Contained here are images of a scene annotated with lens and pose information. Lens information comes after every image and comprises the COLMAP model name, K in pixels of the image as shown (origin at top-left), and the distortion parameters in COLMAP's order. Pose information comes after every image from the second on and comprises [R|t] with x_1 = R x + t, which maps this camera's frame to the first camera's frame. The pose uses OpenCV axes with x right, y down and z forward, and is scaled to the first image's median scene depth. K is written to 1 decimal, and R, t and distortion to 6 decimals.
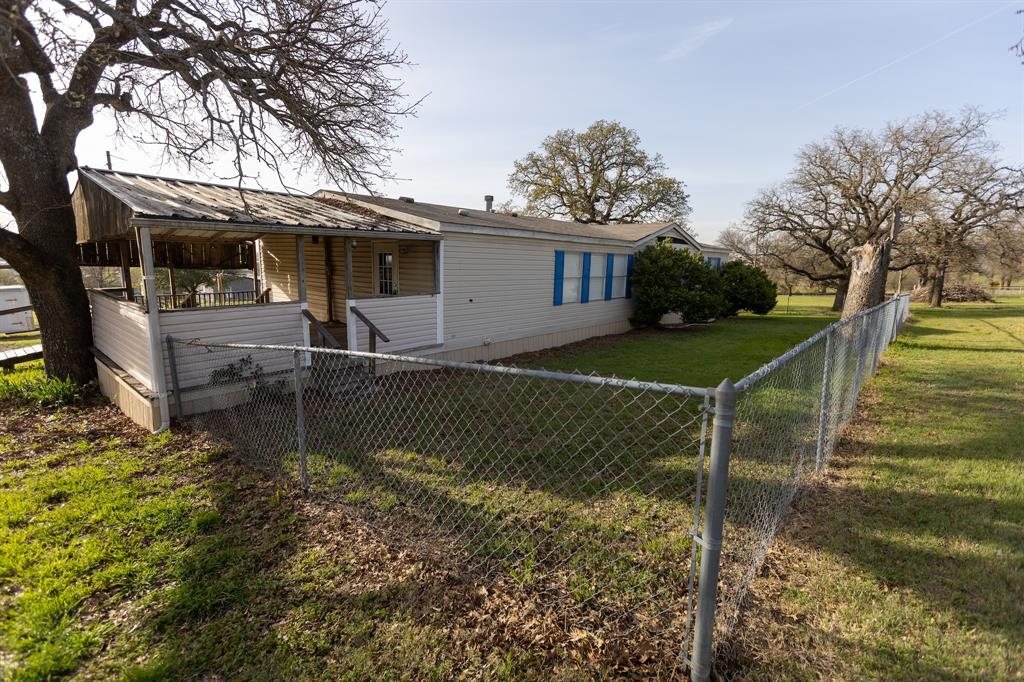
lens RADIAL K [[464.1, 0, 512.0], [0, 464.1, 341.0], [0, 0, 1]] dist [0.001665, -0.000449]
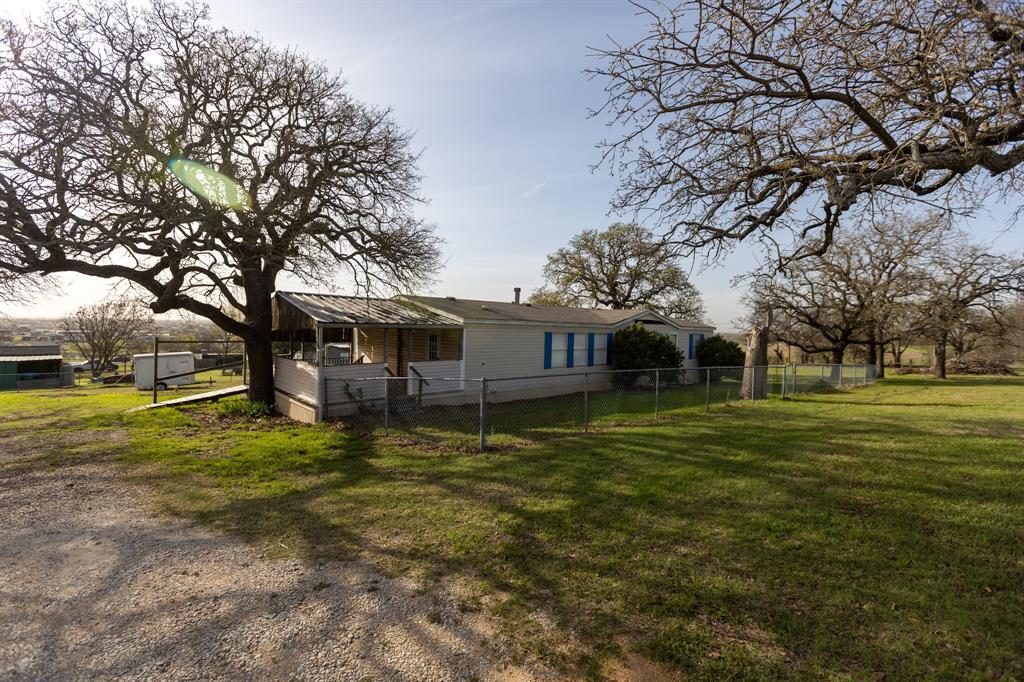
lens RADIAL K [[464.1, 0, 512.0], [0, 464.1, 341.0], [0, 0, 1]] dist [0.001665, -0.000449]
pose [[0.991267, 0.005965, -0.131735, 0.190542], [-0.025120, 0.989225, -0.144234, 0.053917], [0.129456, 0.146283, 0.980736, -0.494616]]
